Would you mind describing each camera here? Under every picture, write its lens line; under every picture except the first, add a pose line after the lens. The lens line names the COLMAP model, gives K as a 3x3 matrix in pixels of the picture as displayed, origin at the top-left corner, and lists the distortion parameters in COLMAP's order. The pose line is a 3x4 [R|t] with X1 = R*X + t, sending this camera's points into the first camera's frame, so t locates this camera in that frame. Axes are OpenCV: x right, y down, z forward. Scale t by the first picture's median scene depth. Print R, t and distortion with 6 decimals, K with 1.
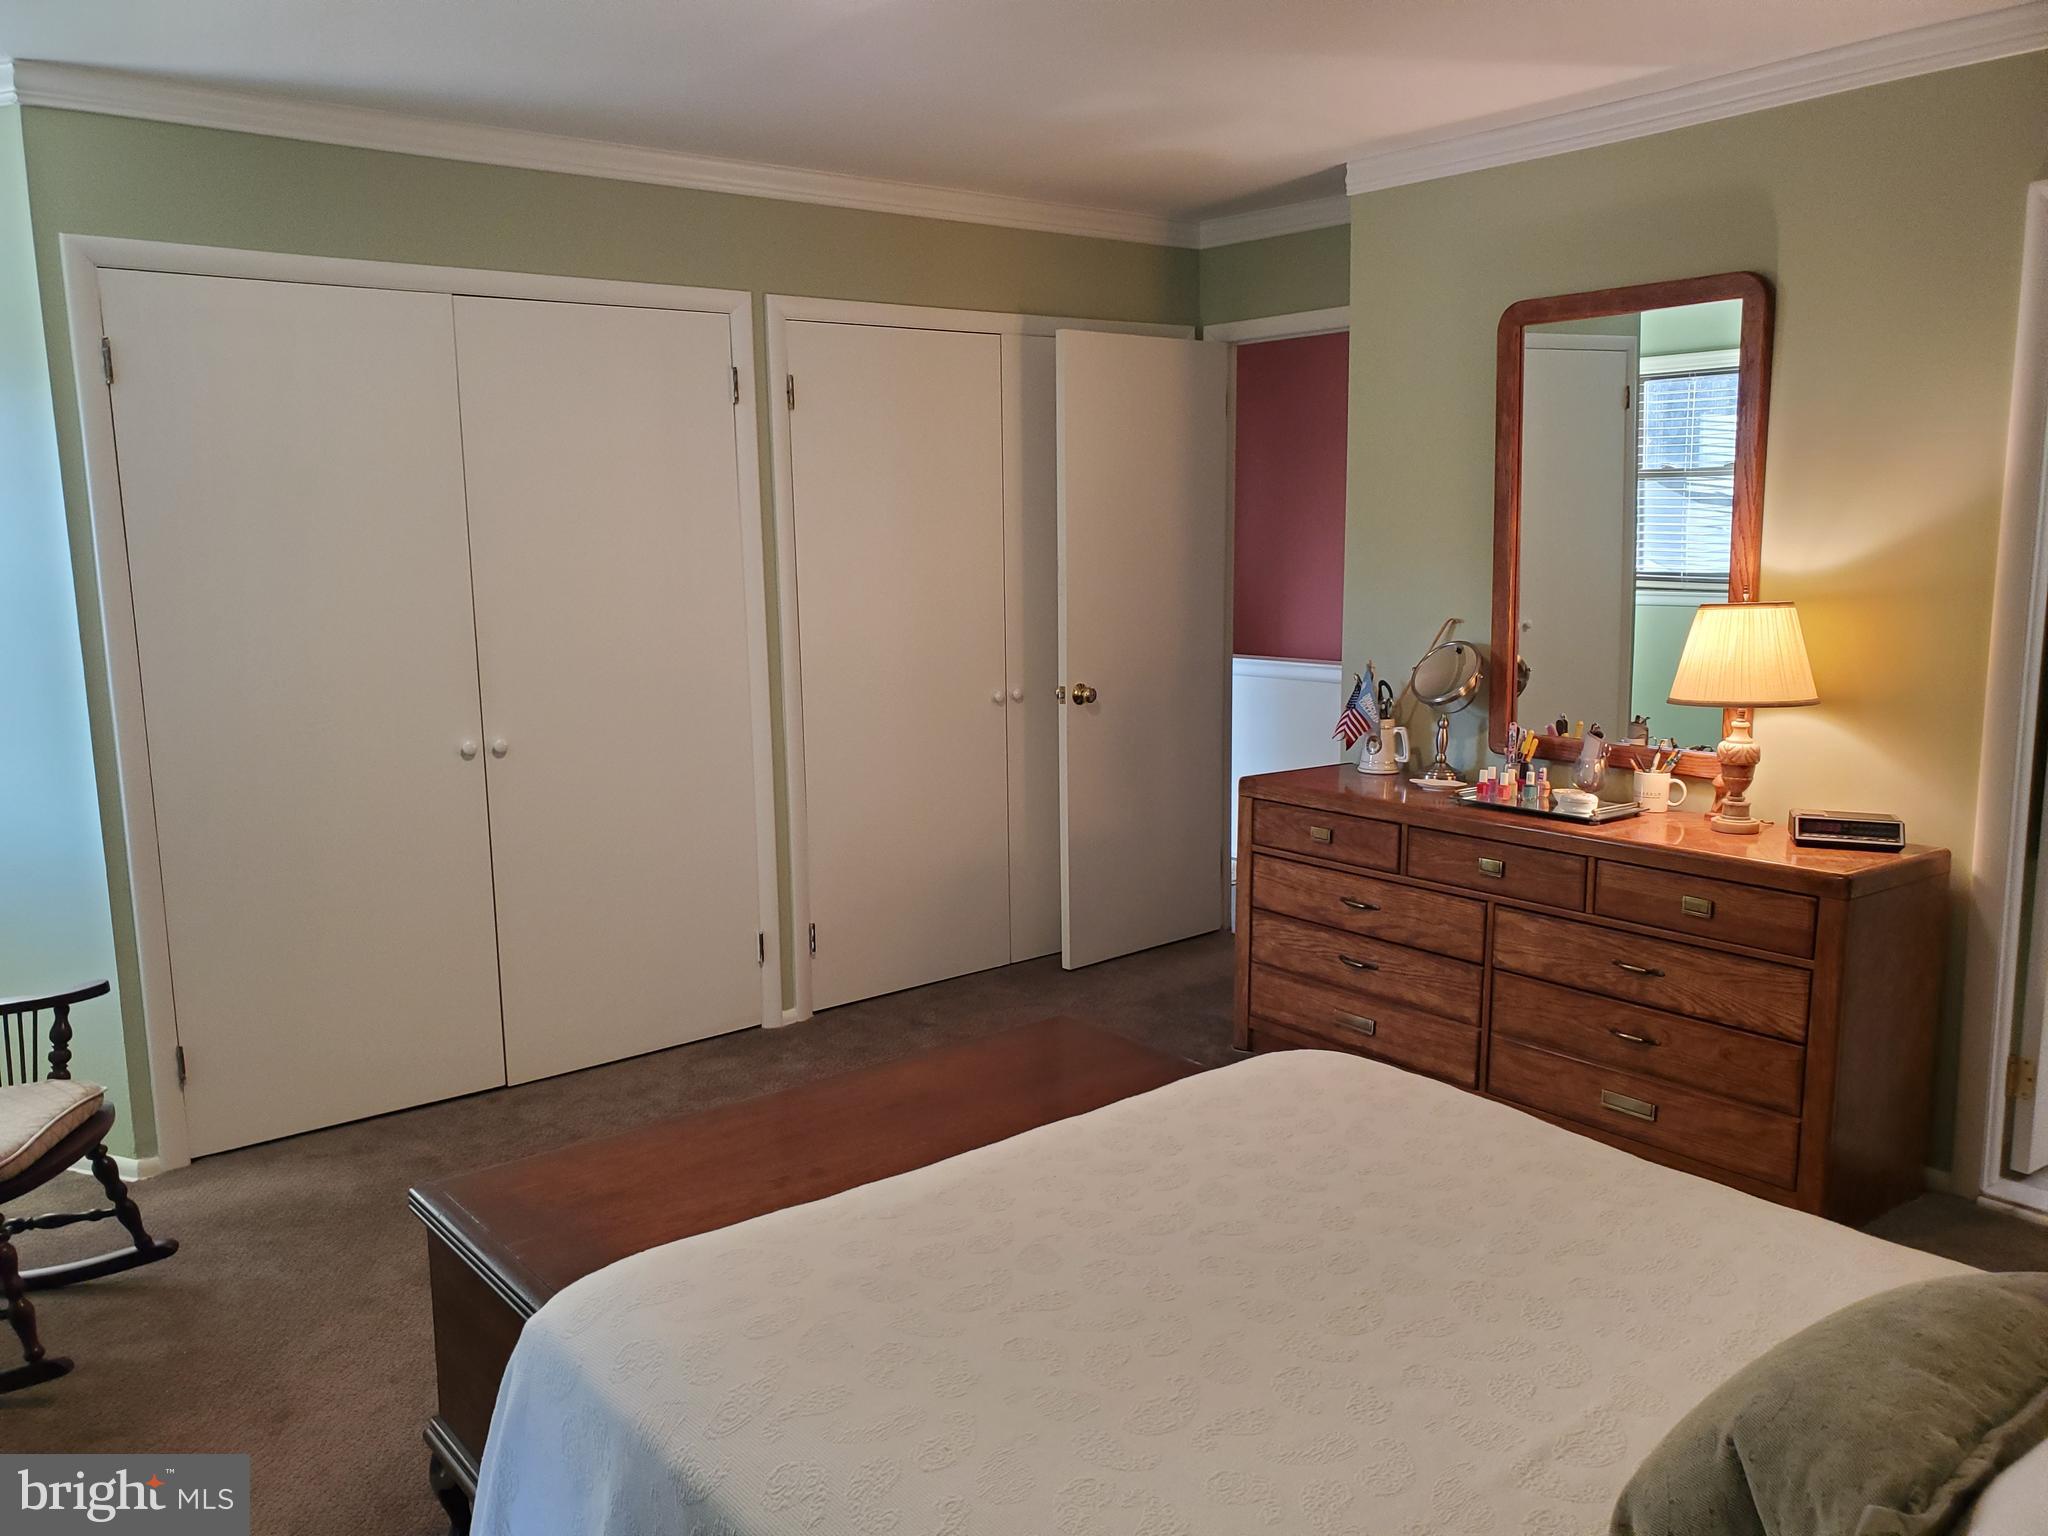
lens RADIAL K [[1585.8, 0, 1012.2], [0, 1585.8, 803.7], [0, 0, 1]] dist [0.141693, -0.270315]
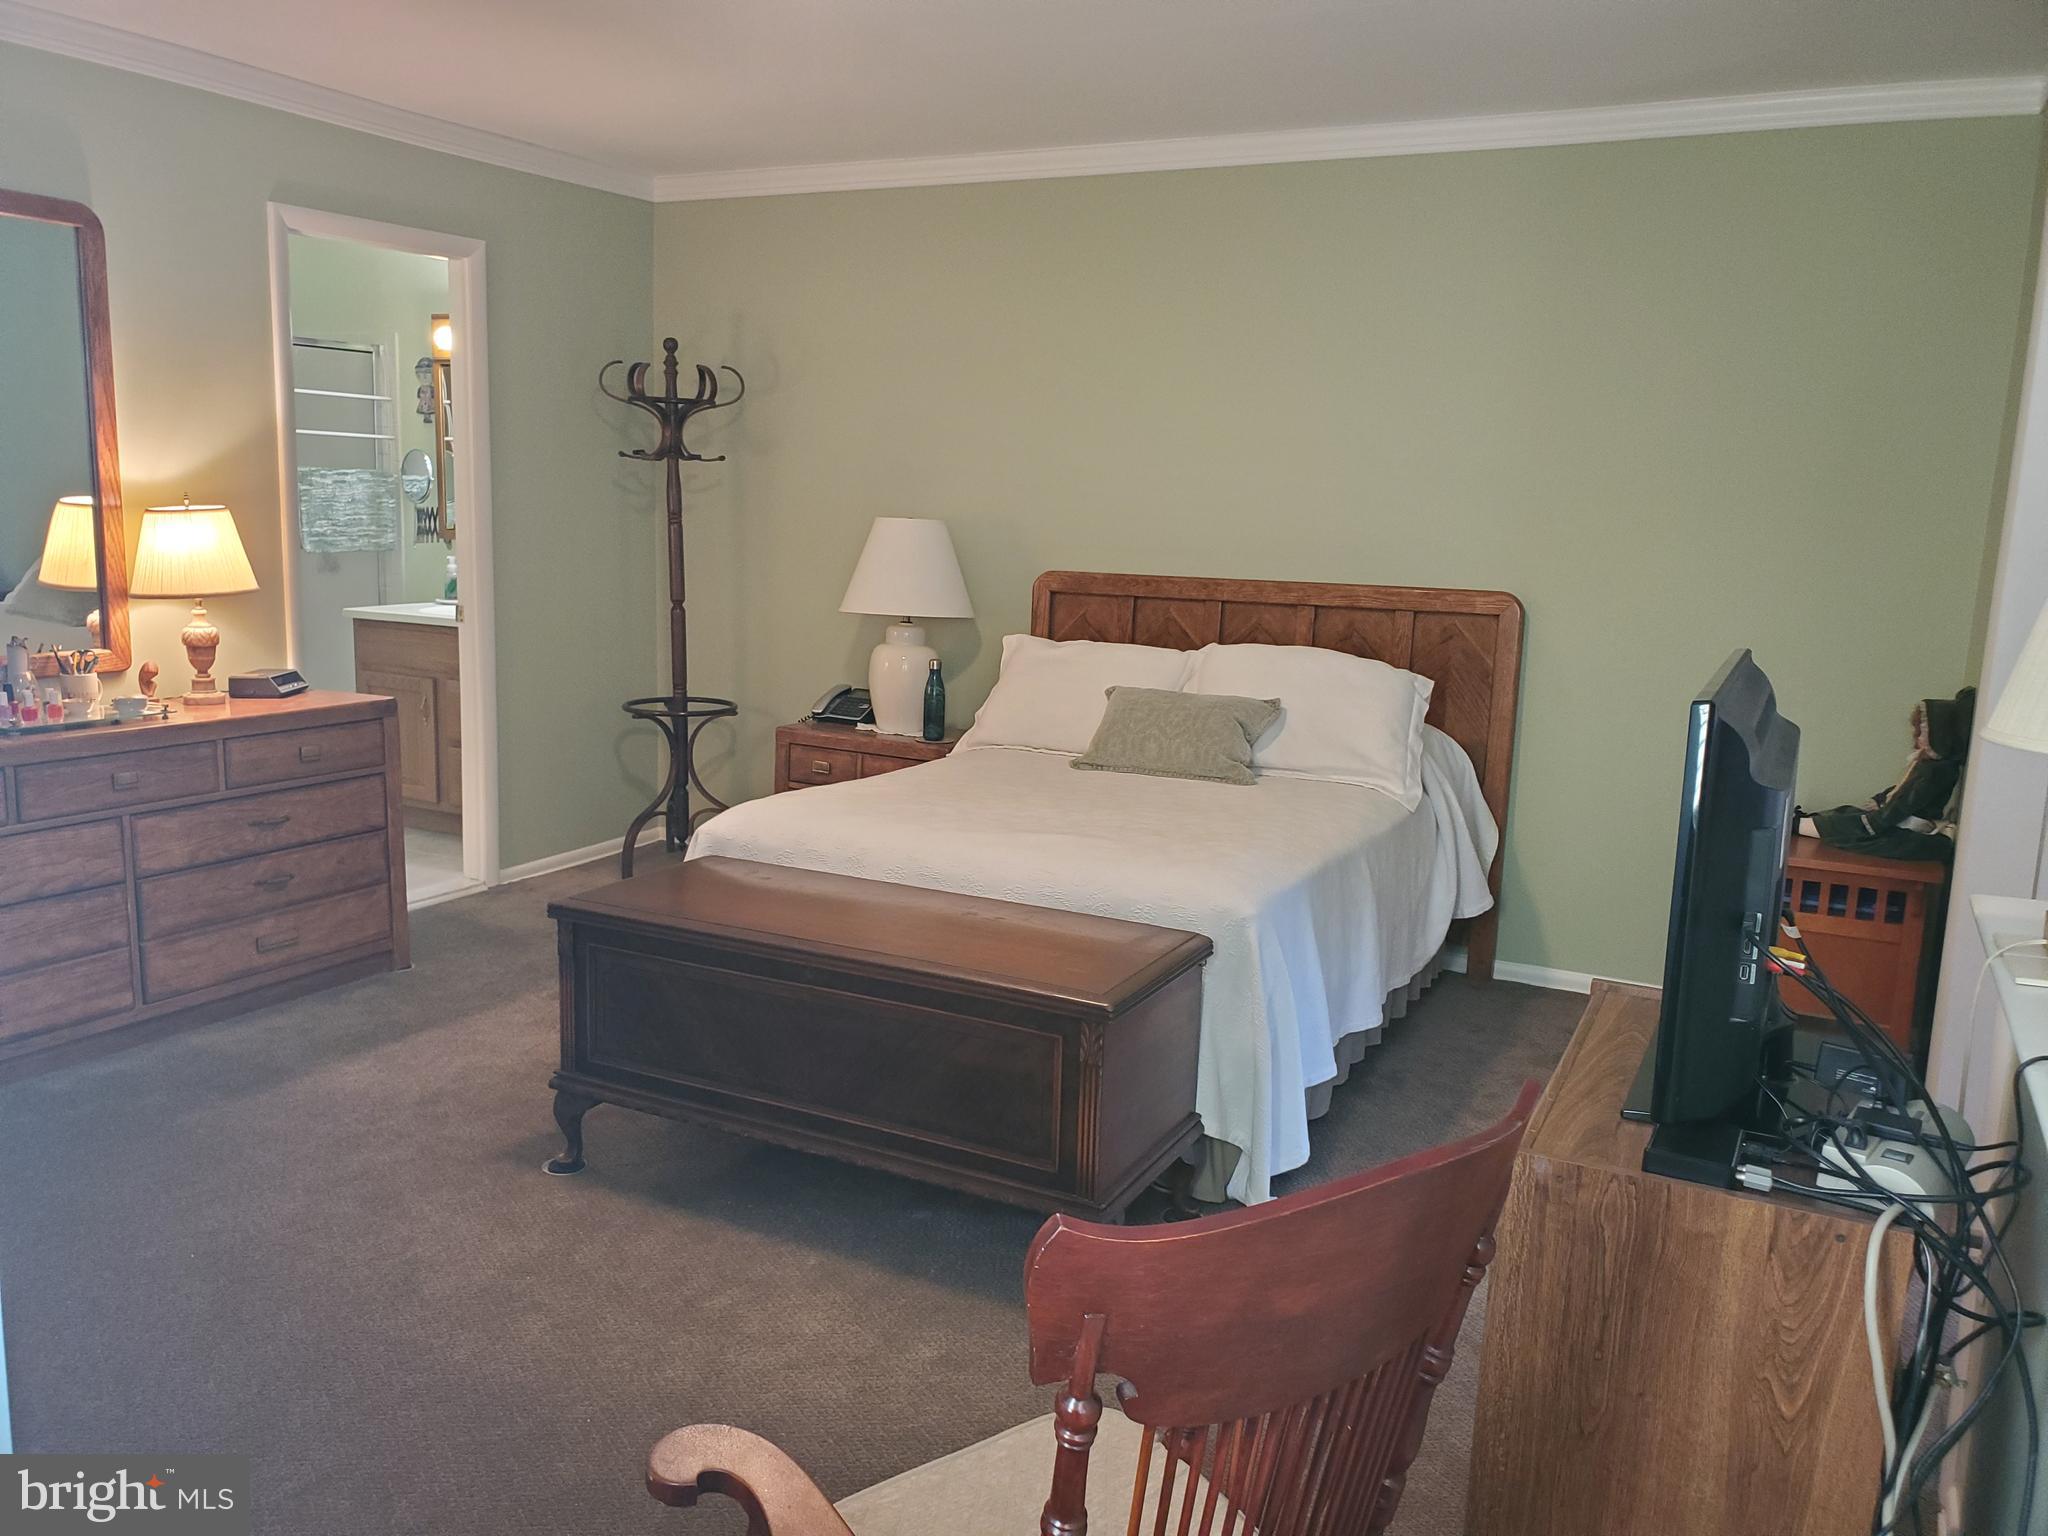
lens RADIAL K [[1586.7, 0, 1024.0], [0, 1586.7, 768.0], [0, 0, 1]] dist [-0.047624, -0.000647]
pose [[-0.413592, -0.162847, 0.895781, -0.831536], [0.116904, 0.966231, 0.229631, -0.130058], [-0.902926, 0.199694, -0.380588, 0.901199]]
